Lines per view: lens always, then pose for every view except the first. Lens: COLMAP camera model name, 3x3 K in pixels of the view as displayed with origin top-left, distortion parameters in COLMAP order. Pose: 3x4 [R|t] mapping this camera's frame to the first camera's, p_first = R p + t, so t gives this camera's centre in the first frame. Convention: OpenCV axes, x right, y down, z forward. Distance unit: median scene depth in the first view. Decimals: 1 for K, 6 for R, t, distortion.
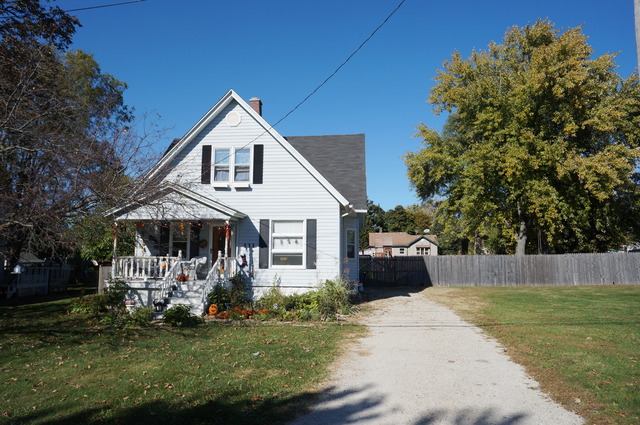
lens RADIAL K [[435.8, 0, 320.0], [0, 435.8, 212.5], [0, 0, 1]] dist [-0.060623, 0.099480]
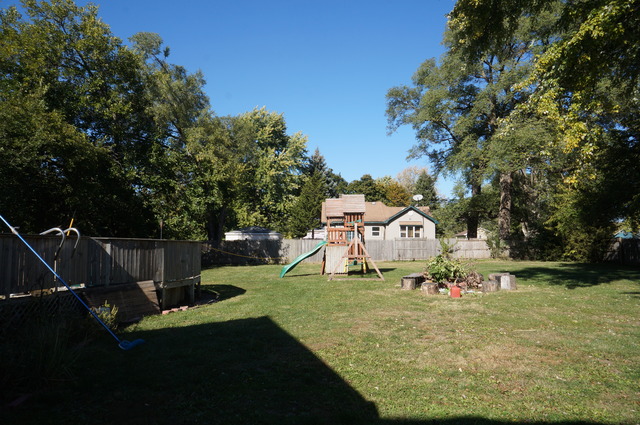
lens RADIAL K [[435.8, 0, 320.0], [0, 435.8, 212.5], [0, 0, 1]] dist [-0.060623, 0.099480]
pose [[0.996381, 0.003935, 0.084909, 0.062312], [-0.006419, 0.999559, 0.029009, 0.046275], [-0.084757, -0.029449, 0.995966, 0.418490]]
